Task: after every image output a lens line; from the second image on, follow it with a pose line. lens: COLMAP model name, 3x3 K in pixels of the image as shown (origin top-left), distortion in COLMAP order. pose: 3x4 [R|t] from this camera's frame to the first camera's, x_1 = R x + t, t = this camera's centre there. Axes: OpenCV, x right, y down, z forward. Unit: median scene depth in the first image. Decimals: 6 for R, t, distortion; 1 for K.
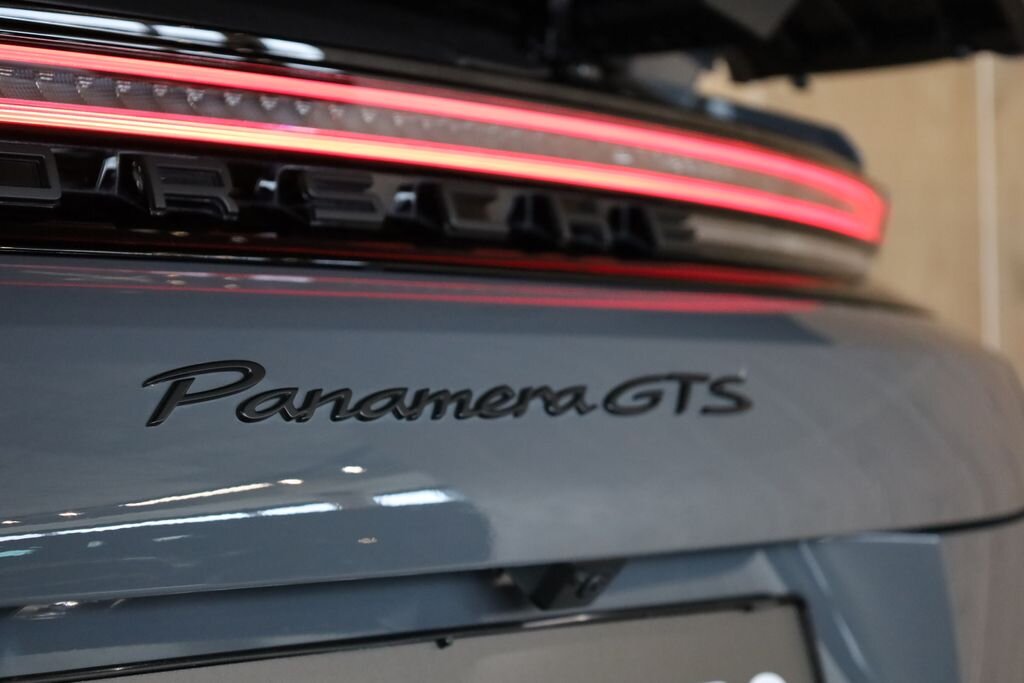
lens RADIAL K [[2511.2, 0, 512.0], [0, 2511.2, 341.5], [0, 0, 1]] dist [0.015900, 0.017787]
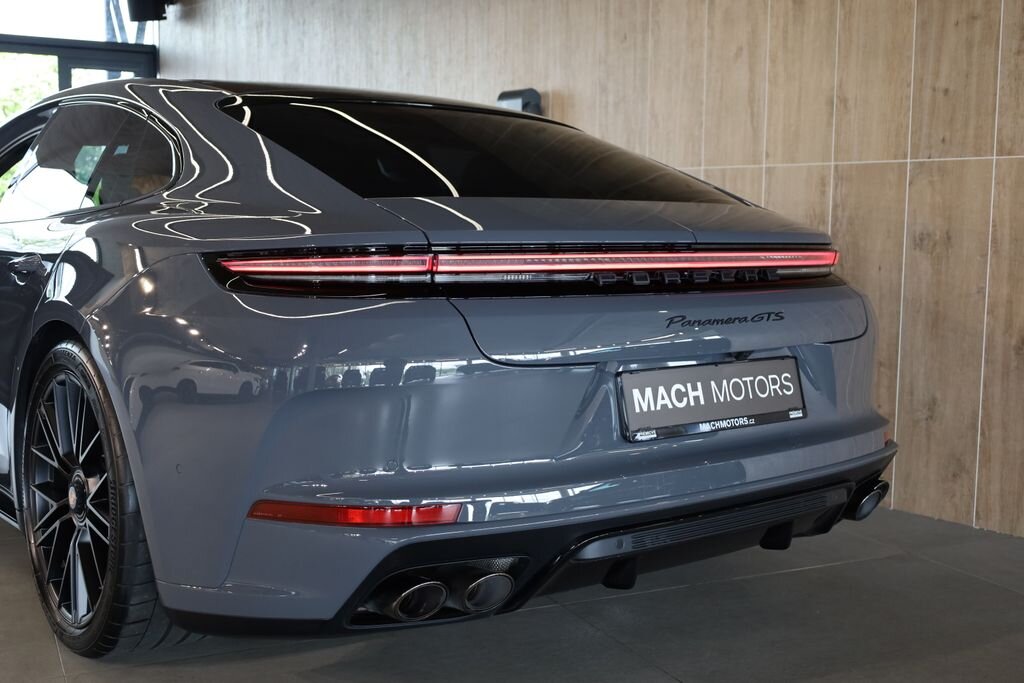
lens RADIAL K [[1185.8, 0, 512.0], [0, 1185.8, 341.5], [0, 0, 1]] dist [0.027376, 0.035644]
pose [[0.978505, 0.048307, -0.200487, 0.047033], [-0.021189, 0.990583, 0.135267, -0.246289], [0.205133, -0.128111, 0.970313, -1.431205]]
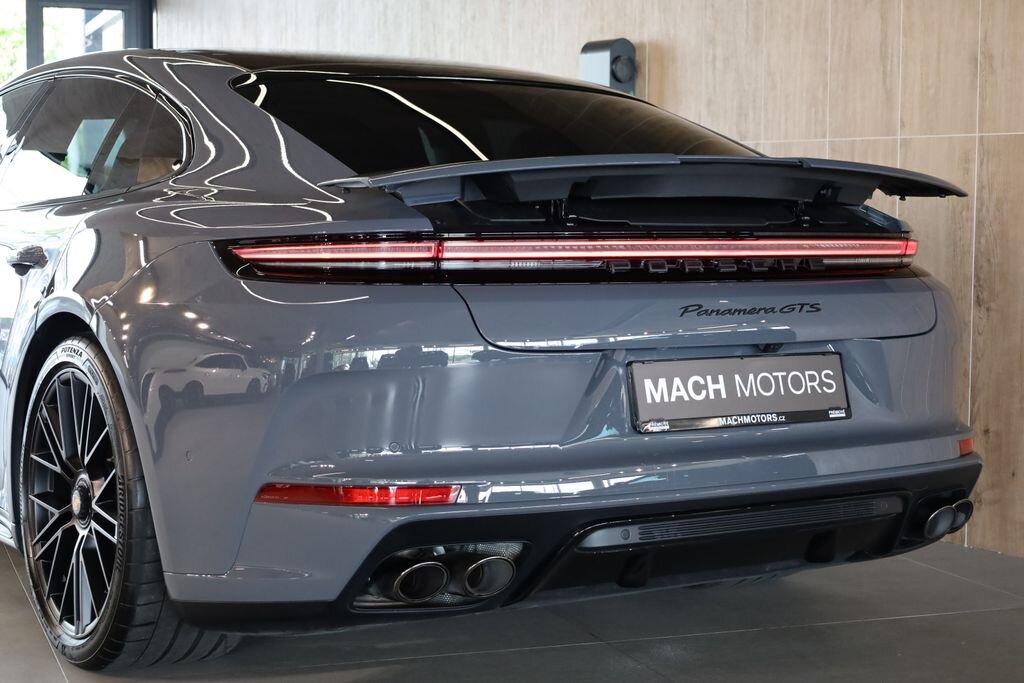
lens RADIAL K [[1879.7, 0, 488.7], [0, 1879.7, 341.1], [0, 0, 1]] dist [0.008591, 0.017089]
pose [[0.952223, 0.044968, -0.302074, 0.596539], [-0.012993, 0.994170, 0.107038, -0.295446], [0.305126, -0.098000, 0.947256, -2.585665]]
